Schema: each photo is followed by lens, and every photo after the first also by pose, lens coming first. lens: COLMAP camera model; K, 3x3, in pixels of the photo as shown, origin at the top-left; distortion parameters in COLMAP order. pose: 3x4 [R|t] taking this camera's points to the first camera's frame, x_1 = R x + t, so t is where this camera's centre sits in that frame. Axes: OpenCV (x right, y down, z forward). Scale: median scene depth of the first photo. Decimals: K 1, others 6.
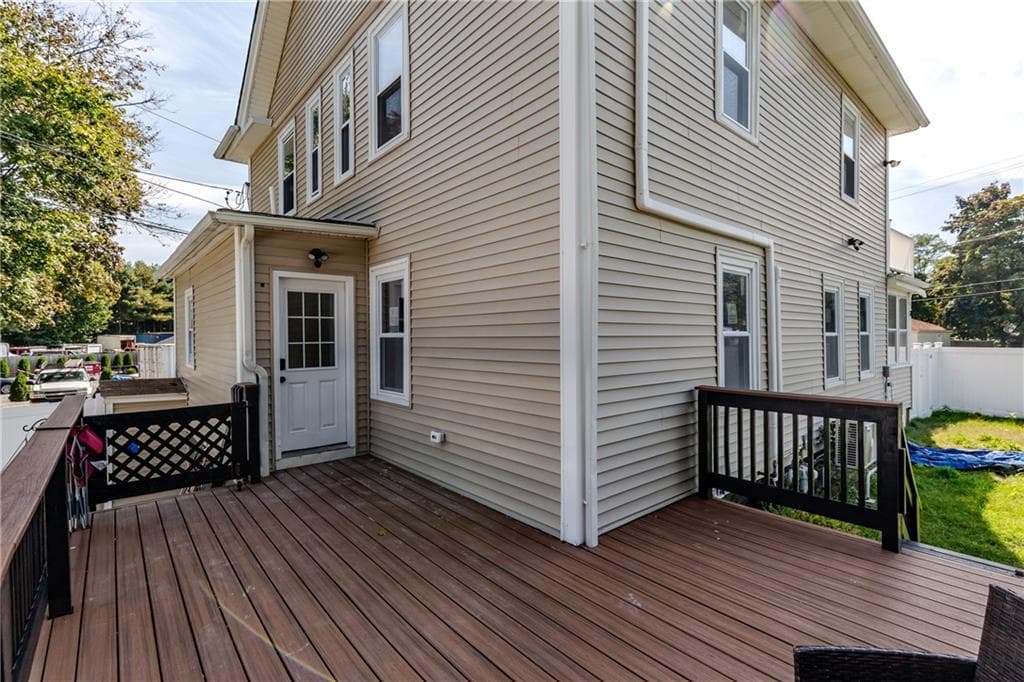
lens RADIAL K [[466.0, 0, 509.8], [0, 466.0, 337.0], [0, 0, 1]] dist [-0.003234, -0.000531]
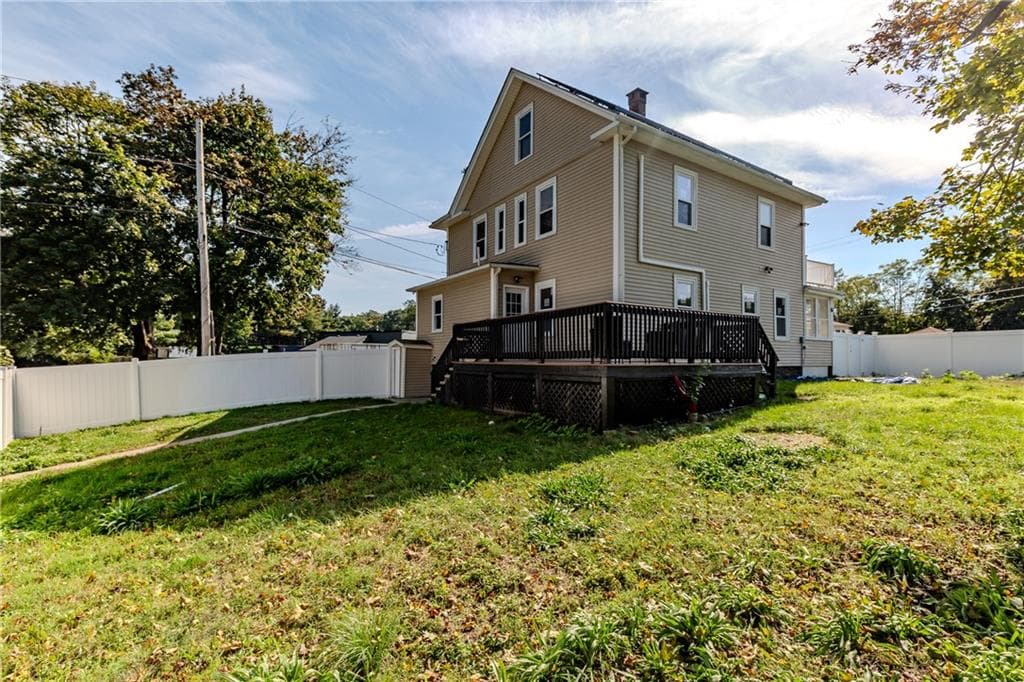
lens RADIAL K [[466.0, 0, 514.3], [0, 466.0, 350.3], [0, 0, 1]] dist [-0.003234, -0.000531]
pose [[0.992370, 0.007681, -0.123056, -0.111858], [-0.010388, 0.999718, -0.021370, 0.268413], [0.122857, 0.022485, 0.992170, -1.499142]]
